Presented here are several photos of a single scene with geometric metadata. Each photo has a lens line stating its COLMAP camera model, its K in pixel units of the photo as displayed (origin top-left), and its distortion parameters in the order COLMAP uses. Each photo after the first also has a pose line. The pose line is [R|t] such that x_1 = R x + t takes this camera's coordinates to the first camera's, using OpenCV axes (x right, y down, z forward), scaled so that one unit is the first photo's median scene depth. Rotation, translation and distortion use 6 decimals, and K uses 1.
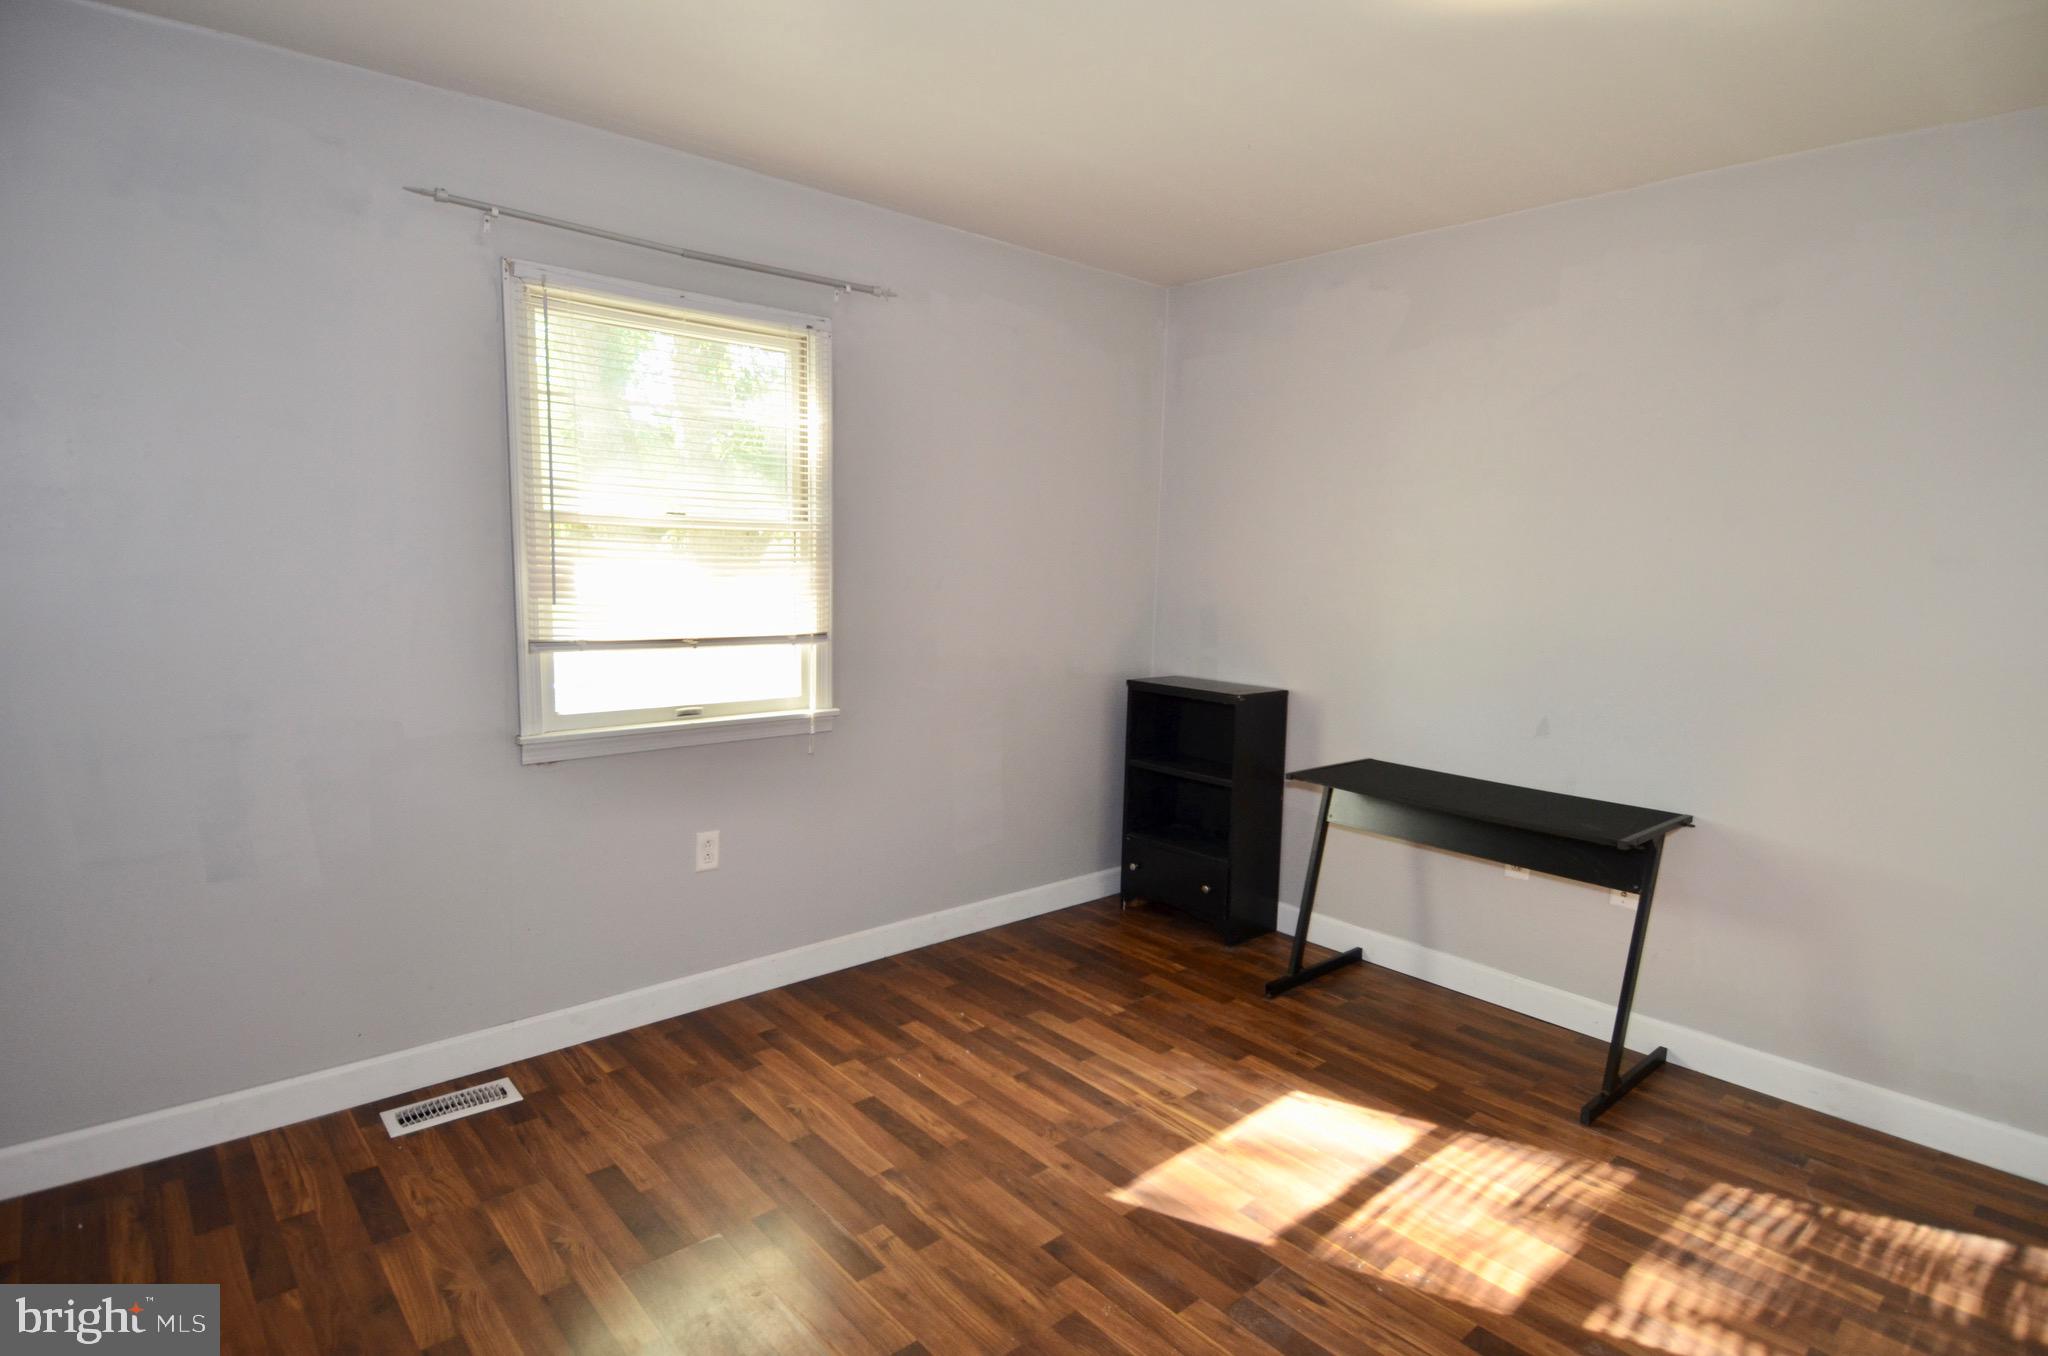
lens RADIAL K [[1062.3, 0, 1030.3], [0, 1062.3, 685.6], [0, 0, 1]] dist [0.017802, -0.022084]
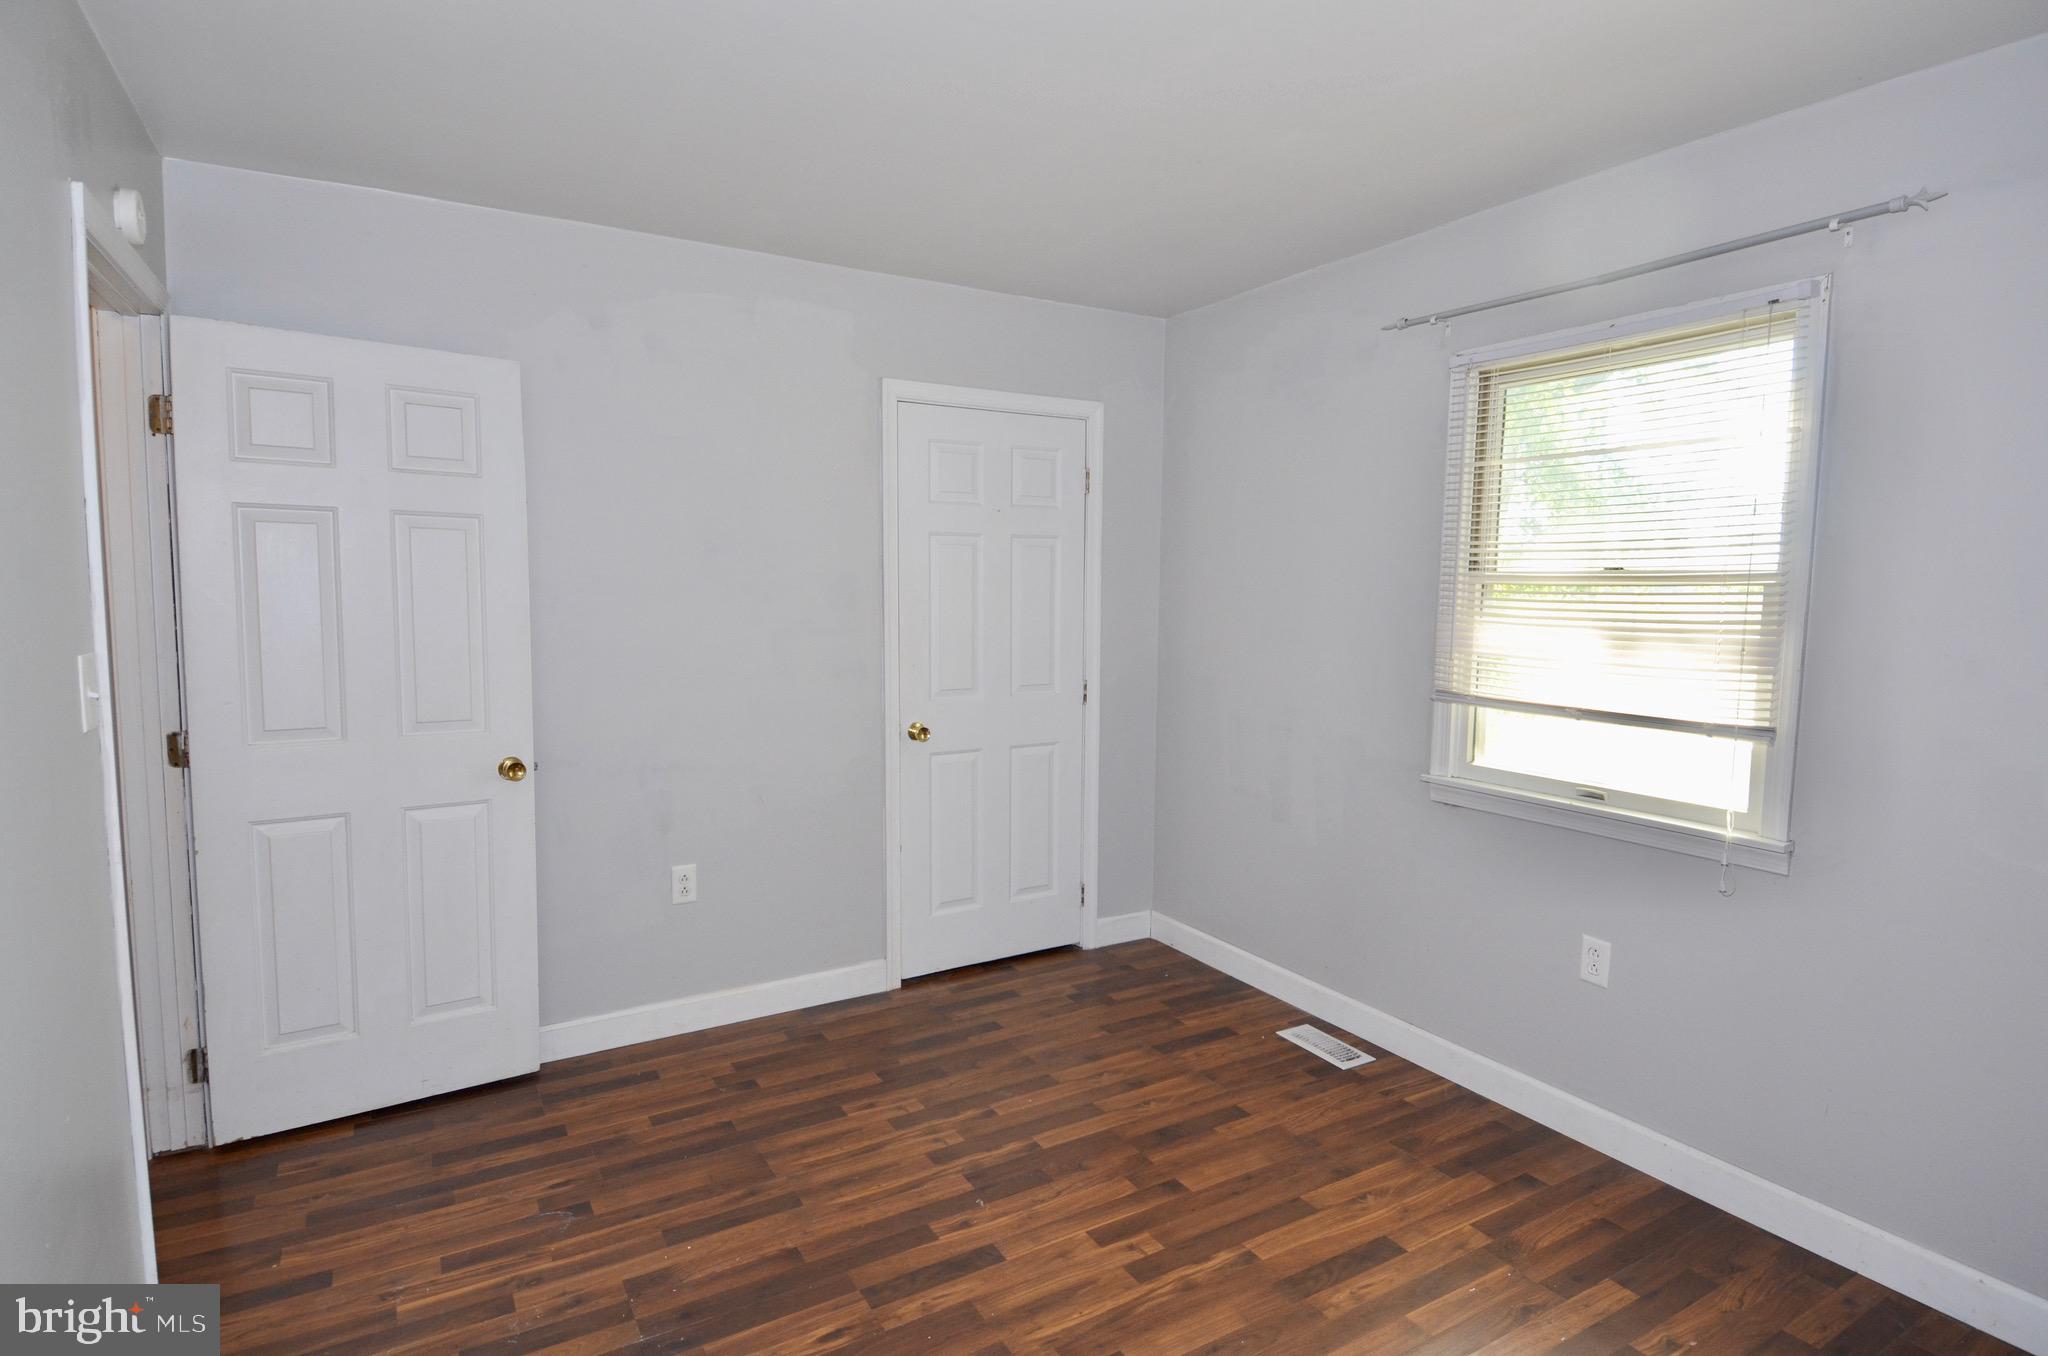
lens RADIAL K [[1062.3, 0, 1029.8], [0, 1062.3, 675.4], [0, 0, 1]] dist [0.017802, -0.022084]
pose [[-0.197728, 0.057424, -0.978573, 0.680823], [-0.132530, 0.987551, 0.084729, -0.092483], [0.971257, 0.146444, -0.187656, 0.767027]]
